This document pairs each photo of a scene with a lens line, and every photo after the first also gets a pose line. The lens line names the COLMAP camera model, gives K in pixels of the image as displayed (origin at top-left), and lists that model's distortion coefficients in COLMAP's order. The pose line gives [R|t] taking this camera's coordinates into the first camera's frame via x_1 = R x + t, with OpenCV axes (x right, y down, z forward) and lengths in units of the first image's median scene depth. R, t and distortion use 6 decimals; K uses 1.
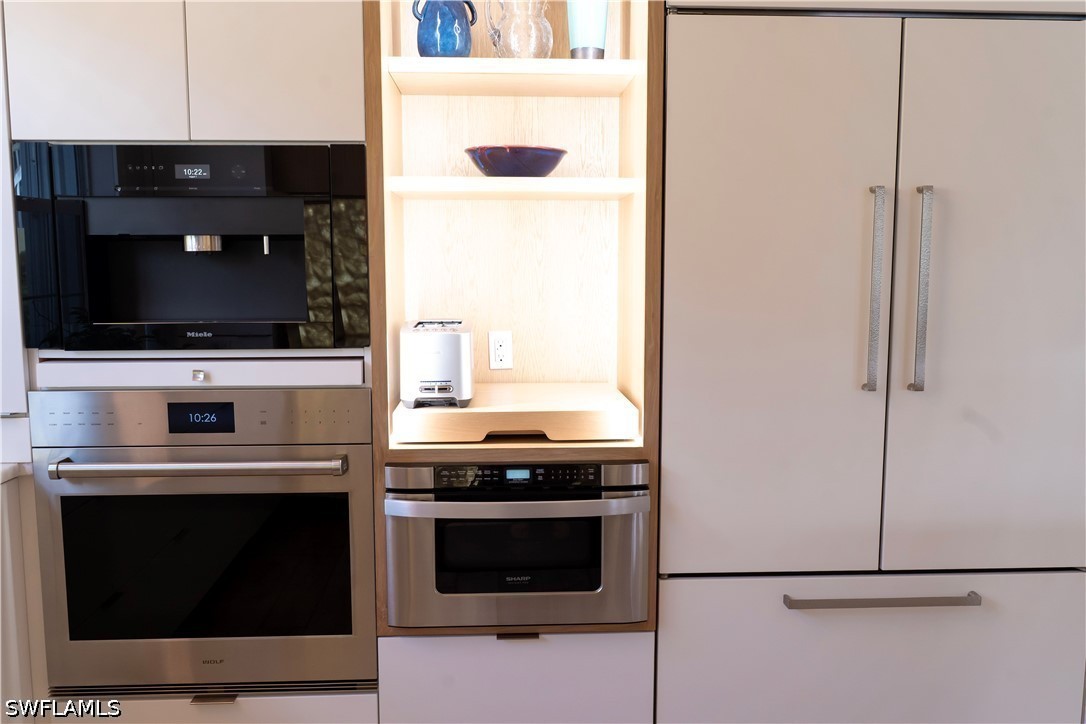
lens RADIAL K [[870.2, 0, 542.1], [0, 870.2, 367.4], [0, 0, 1]] dist [-0.007894, -0.009999]
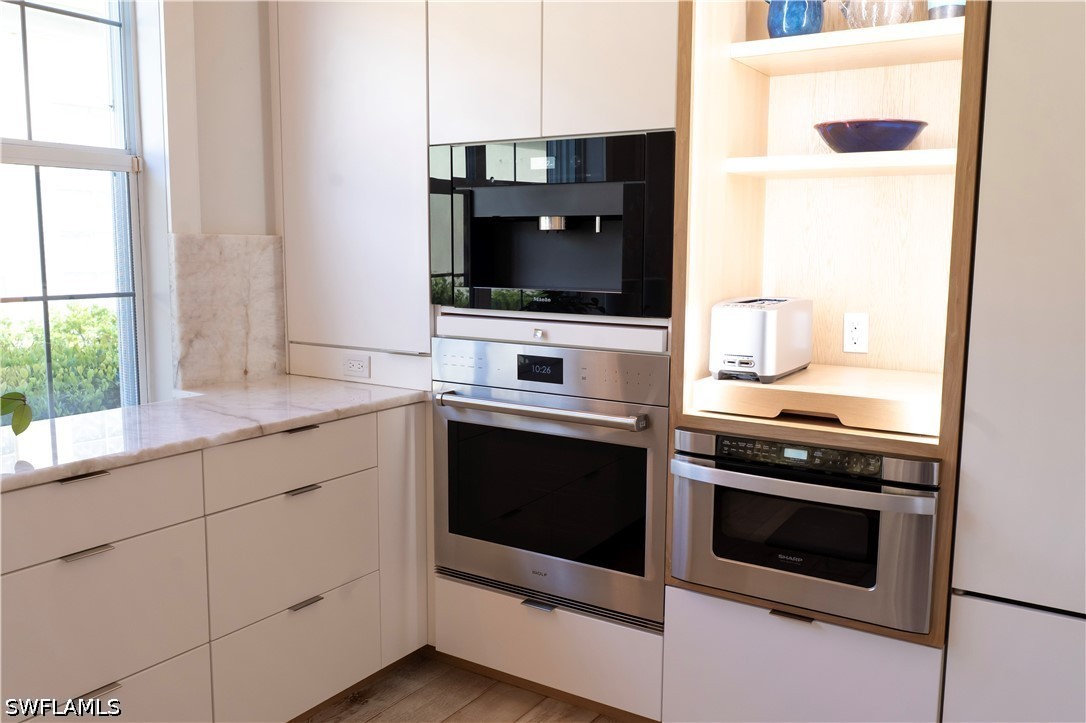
lens RADIAL K [[870.2, 0, 545.0], [0, 870.2, 364.5], [0, 0, 1]] dist [-0.007894, -0.009999]
pose [[0.817776, 0.086734, -0.568964, 0.290239], [-0.074896, 0.996211, 0.044215, -0.001919], [0.570643, 0.006455, 0.821173, 0.016967]]
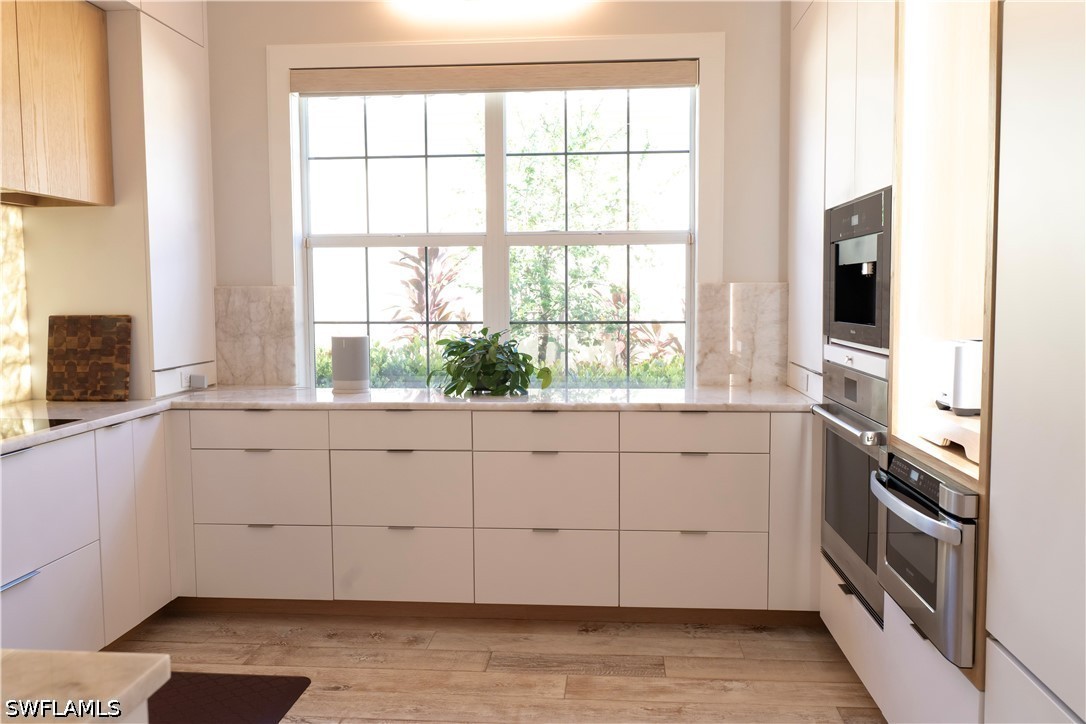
lens RADIAL K [[870.2, 0, 525.1], [0, 870.2, 370.1], [0, 0, 1]] dist [-0.007894, -0.009999]
pose [[-0.146436, 0.094240, -0.984721, 1.078947], [-0.099859, 0.988959, 0.109495, -0.075943], [0.984167, 0.114367, -0.135408, 0.639826]]
